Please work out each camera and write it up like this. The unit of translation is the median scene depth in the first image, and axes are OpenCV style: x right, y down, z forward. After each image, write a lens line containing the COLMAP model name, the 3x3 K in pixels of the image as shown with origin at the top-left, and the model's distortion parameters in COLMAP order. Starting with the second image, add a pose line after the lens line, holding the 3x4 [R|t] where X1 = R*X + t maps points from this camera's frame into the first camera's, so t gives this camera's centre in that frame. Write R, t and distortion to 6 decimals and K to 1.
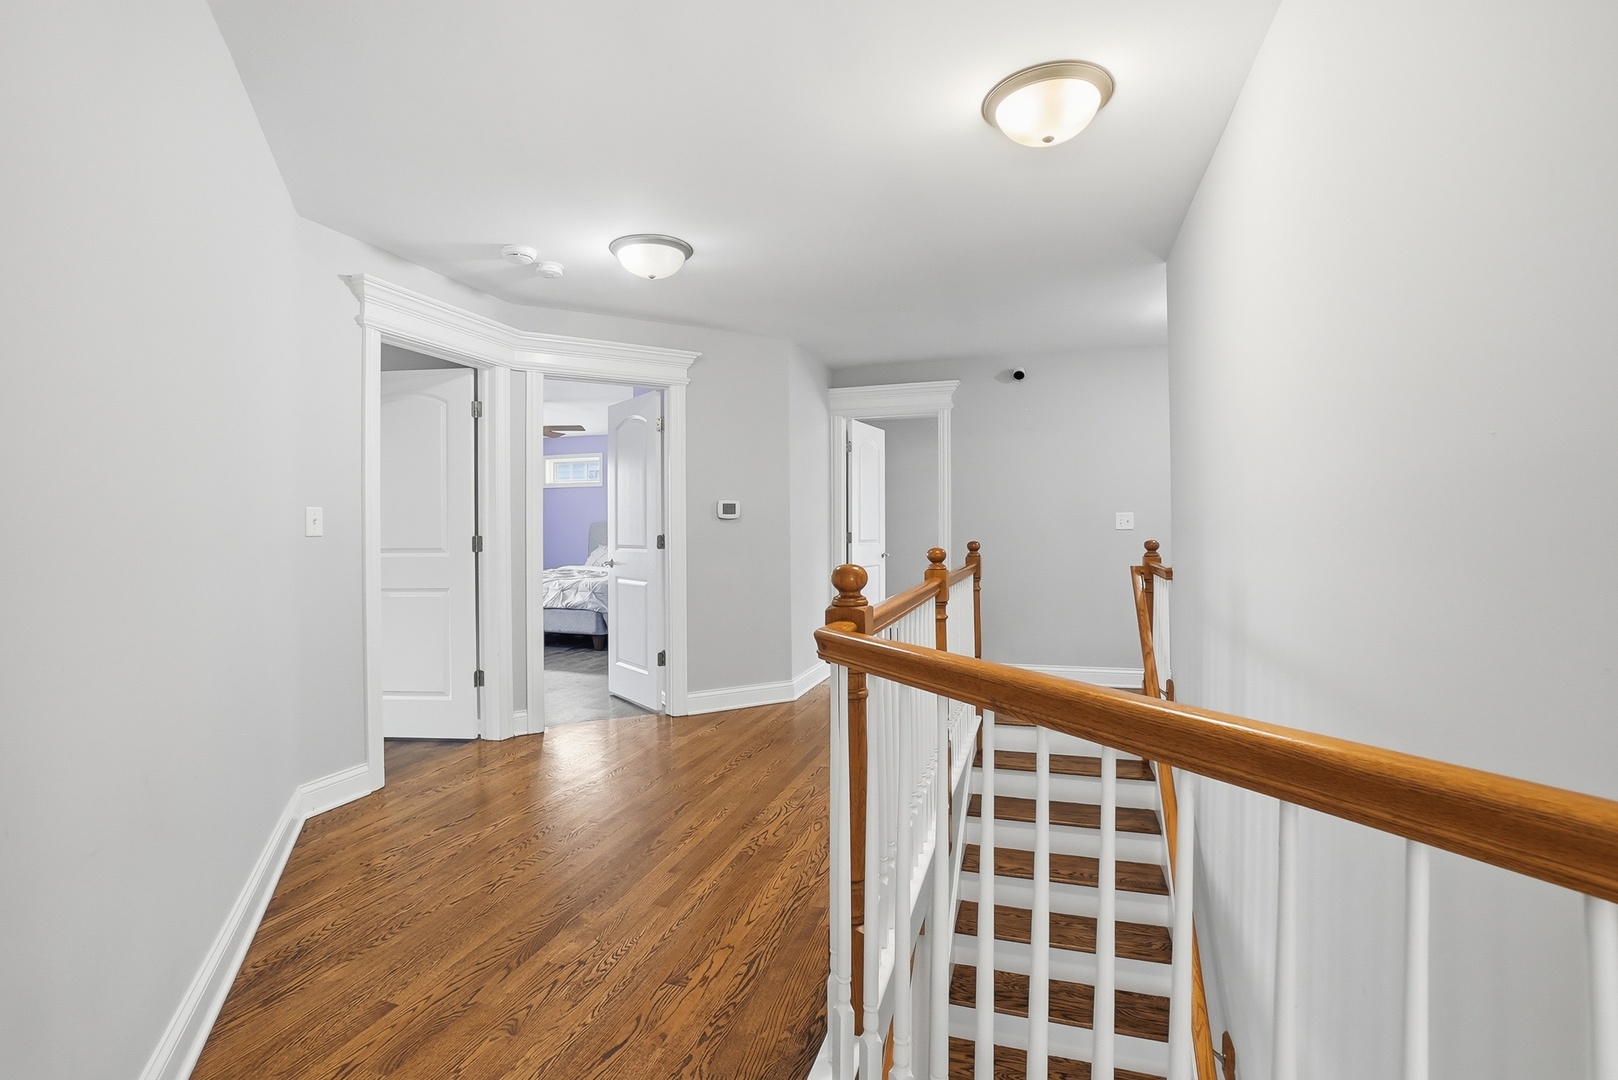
lens RADIAL K [[738.2, 0, 813.8], [0, 738.2, 538.6], [0, 0, 1]] dist [0.001238, 0.000264]
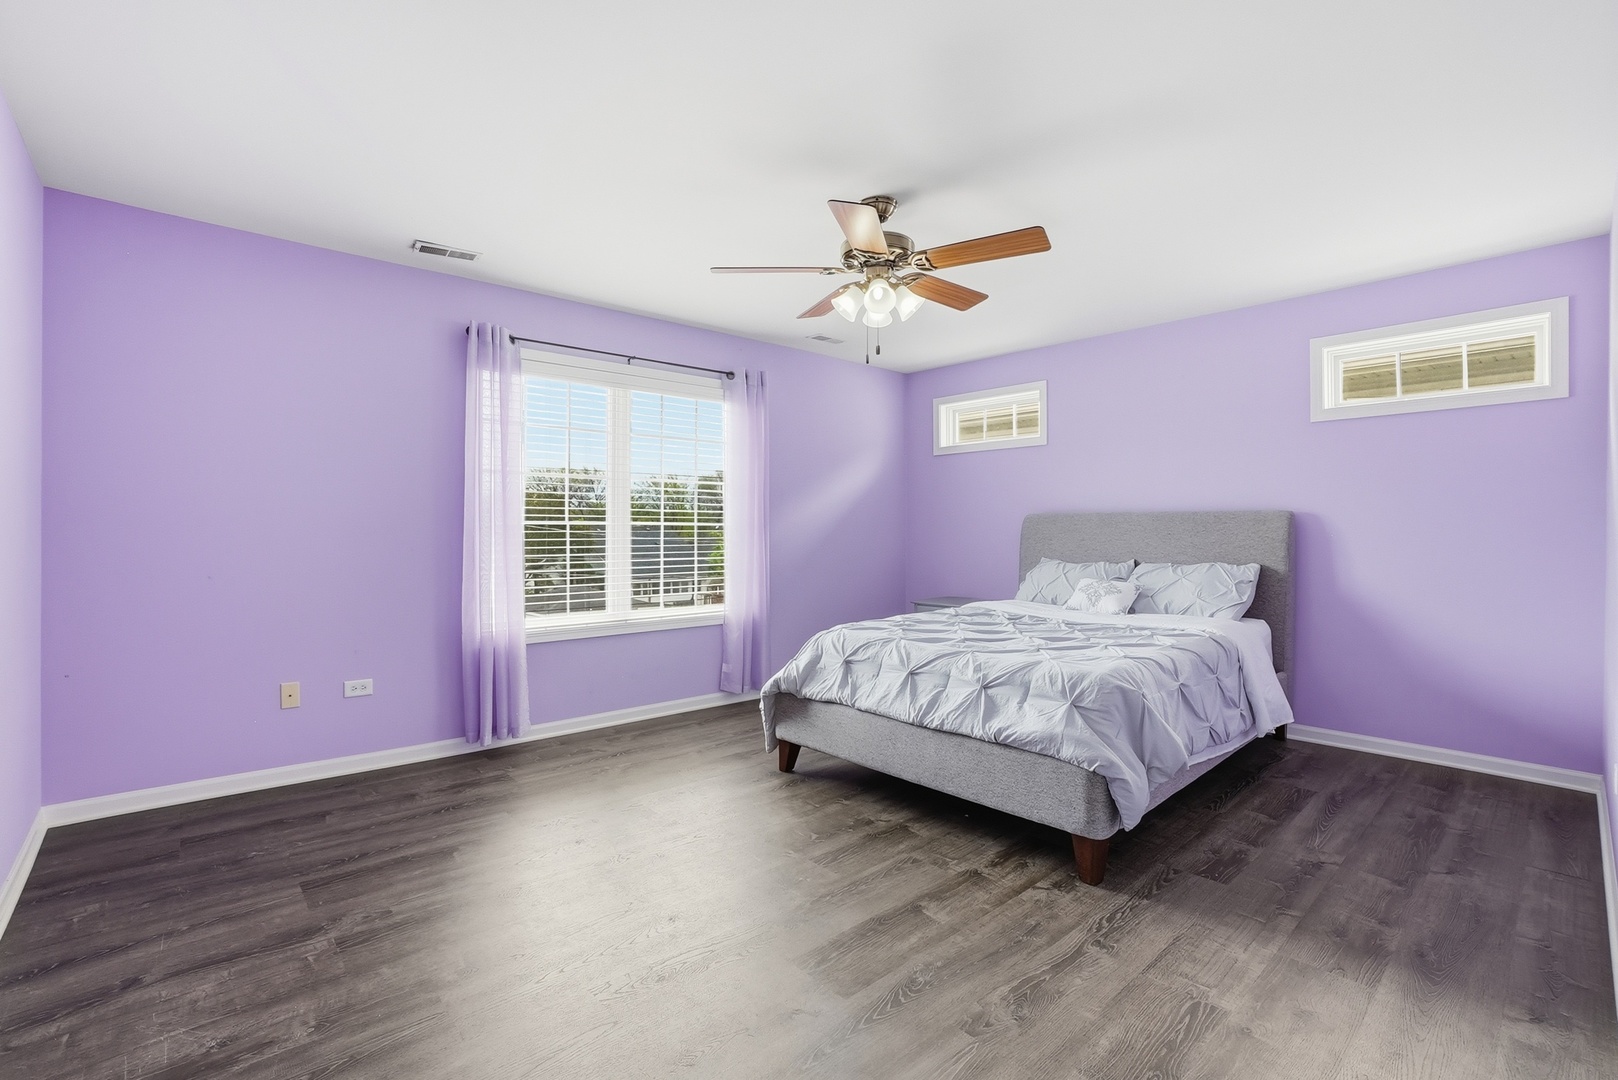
lens RADIAL K [[738.2, 0, 805.4], [0, 738.2, 538.8], [0, 0, 1]] dist [0.001238, 0.000264]
pose [[0.864792, 0.009388, -0.502042, -0.235767], [-0.013746, 0.999893, -0.004980, -0.000440], [0.501942, 0.011208, 0.864829, 0.641186]]
